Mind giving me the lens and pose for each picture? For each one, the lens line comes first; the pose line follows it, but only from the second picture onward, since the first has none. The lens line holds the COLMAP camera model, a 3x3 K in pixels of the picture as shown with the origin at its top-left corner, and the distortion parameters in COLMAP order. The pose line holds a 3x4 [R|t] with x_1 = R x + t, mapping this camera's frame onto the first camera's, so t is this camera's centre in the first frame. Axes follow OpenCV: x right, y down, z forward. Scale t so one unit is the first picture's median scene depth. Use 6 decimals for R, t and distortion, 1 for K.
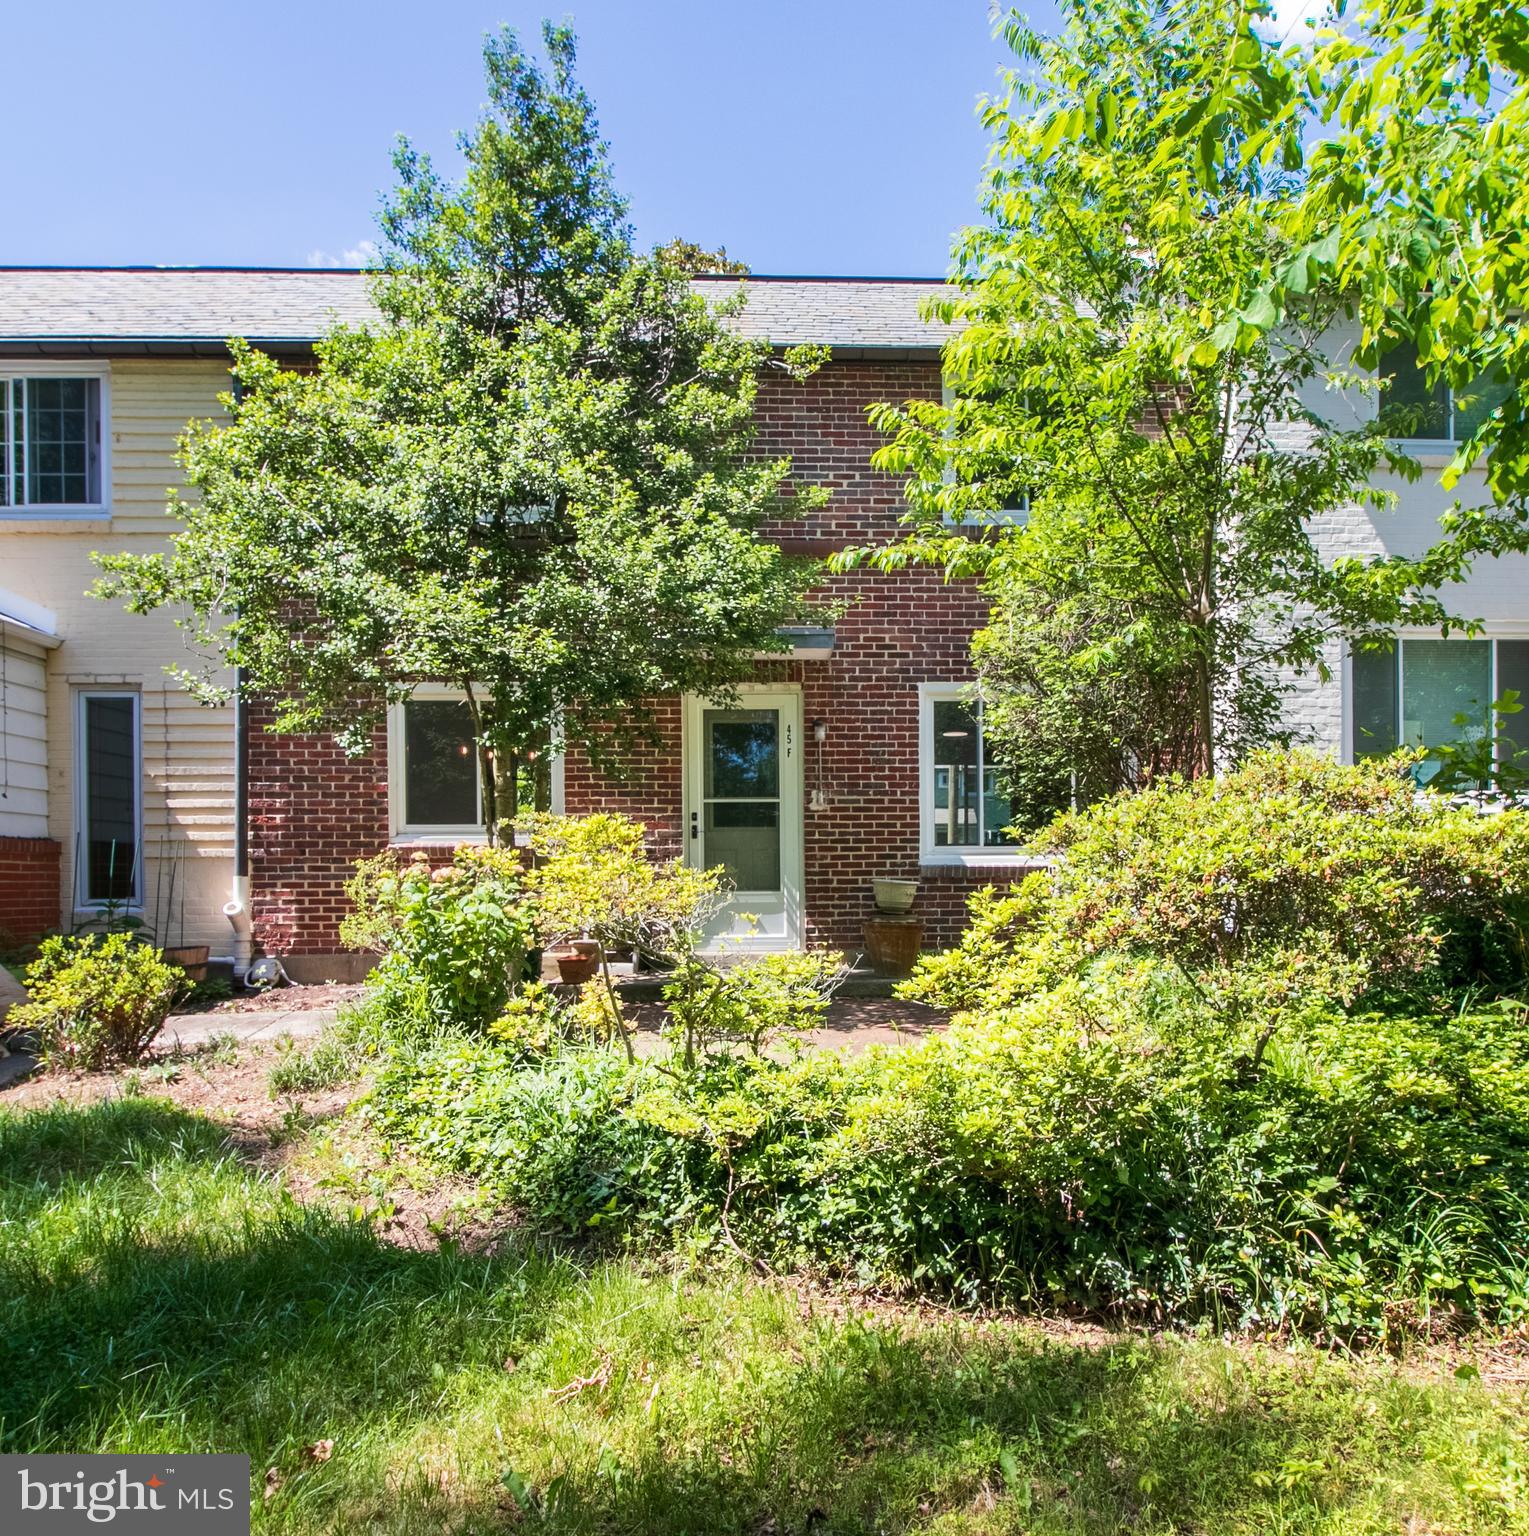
lens RADIAL K [[1172.2, 0, 792.0], [0, 1172.2, 901.5], [0, 0, 1]] dist [0.004222, -0.000428]
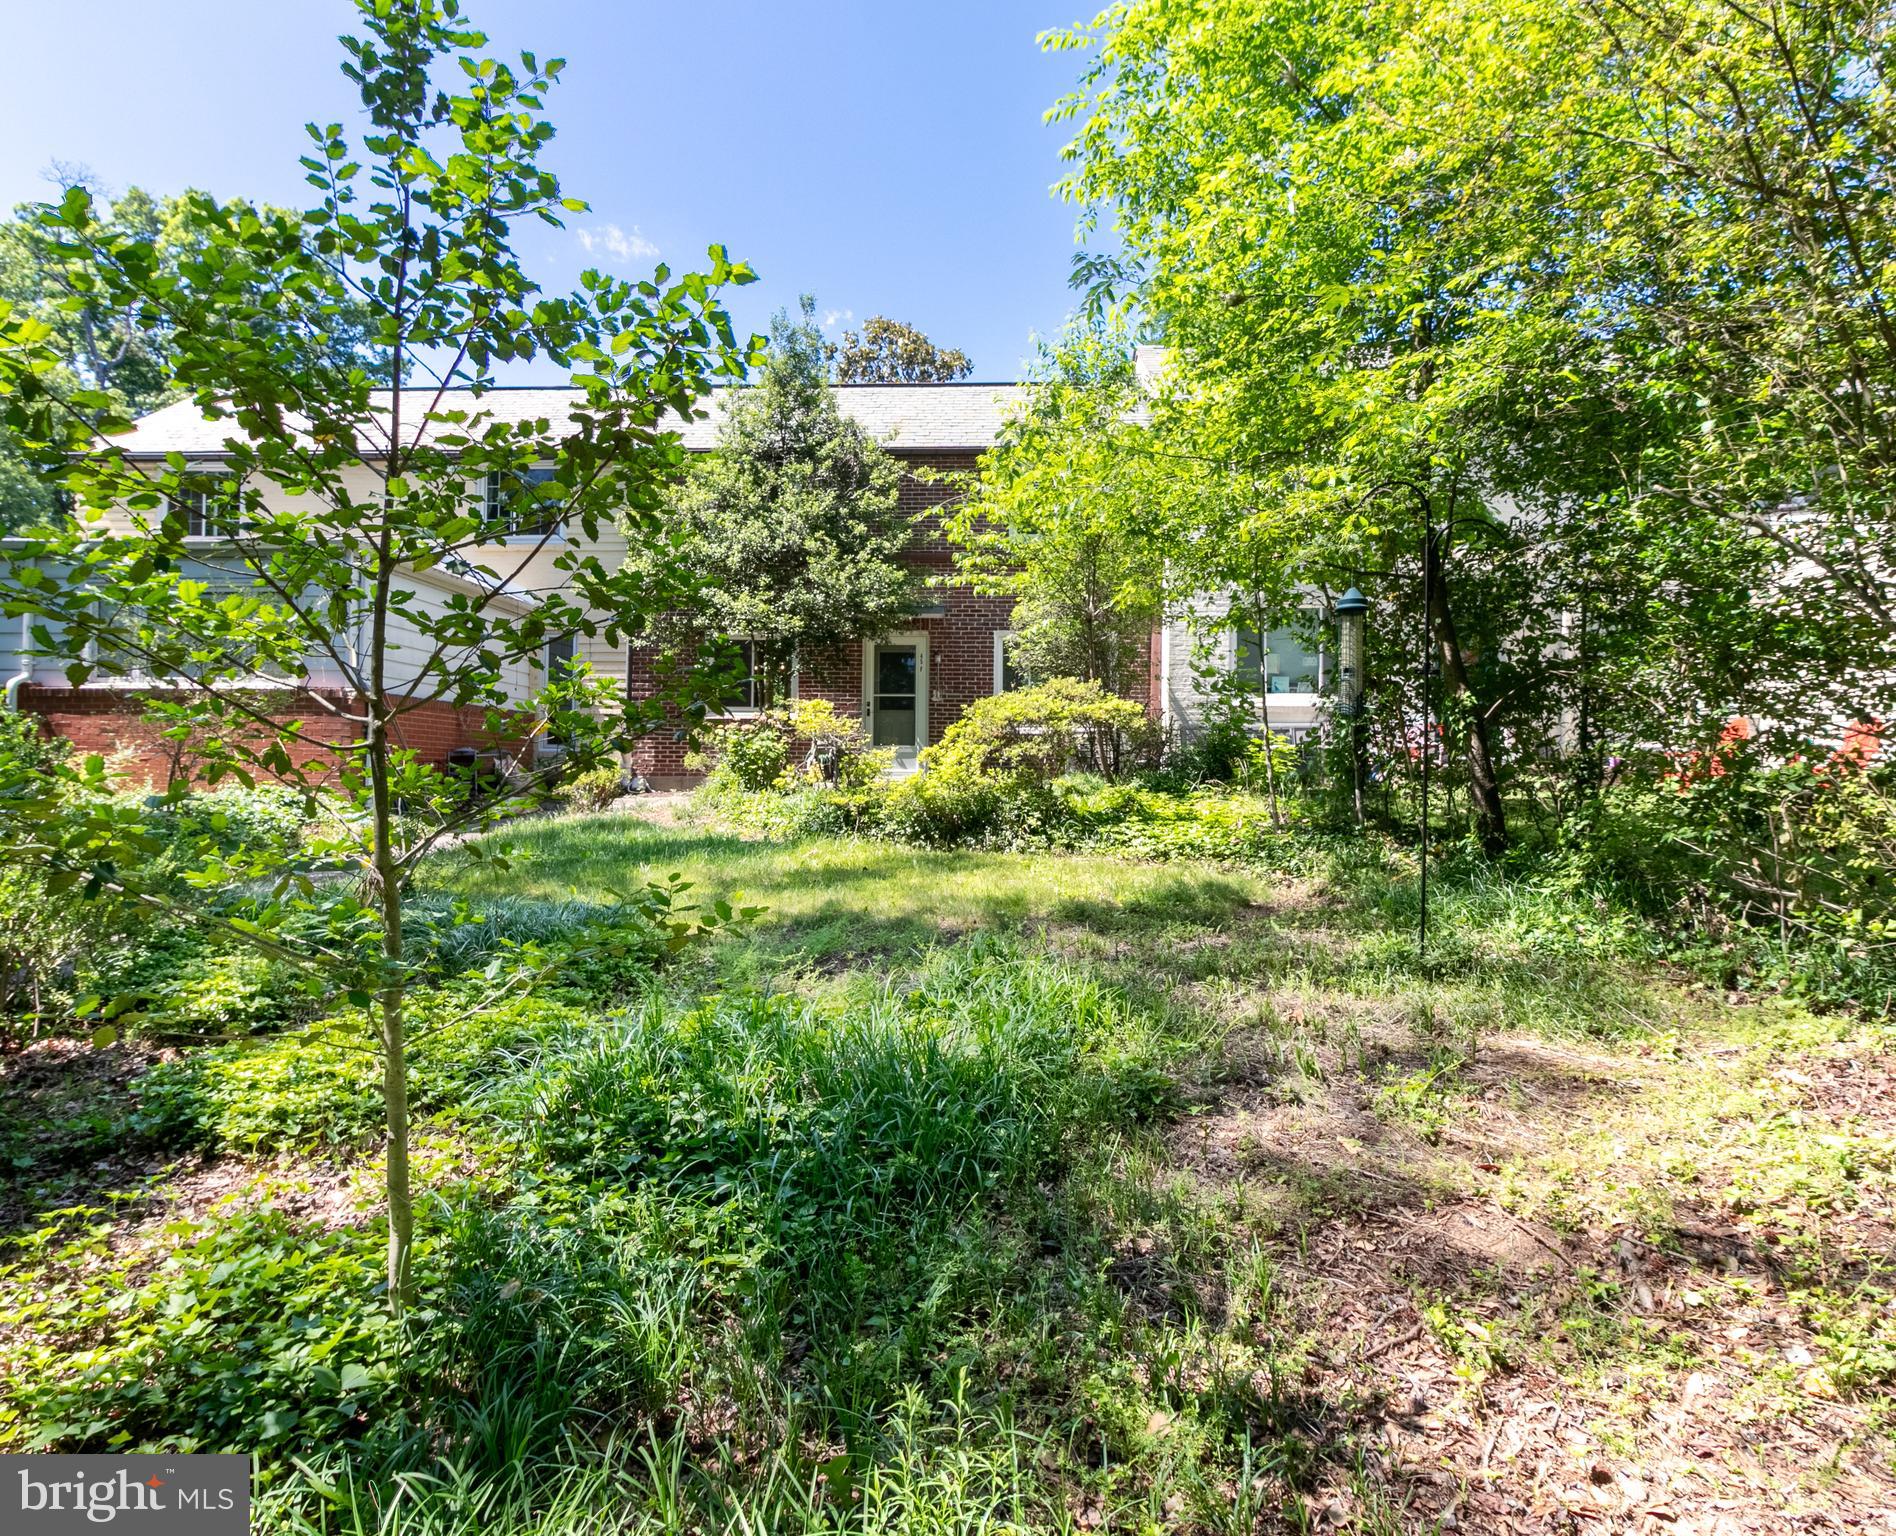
lens RADIAL K [[1106.7, 0, 943.3], [0, 1106.7, 757.2], [0, 0, 1]] dist [0.007410, 0.002087]
pose [[0.998376, 0.011312, -0.055840, 0.139238], [-0.012865, 0.999538, -0.027532, 0.064169], [0.055503, 0.028206, 0.998060, -0.784595]]
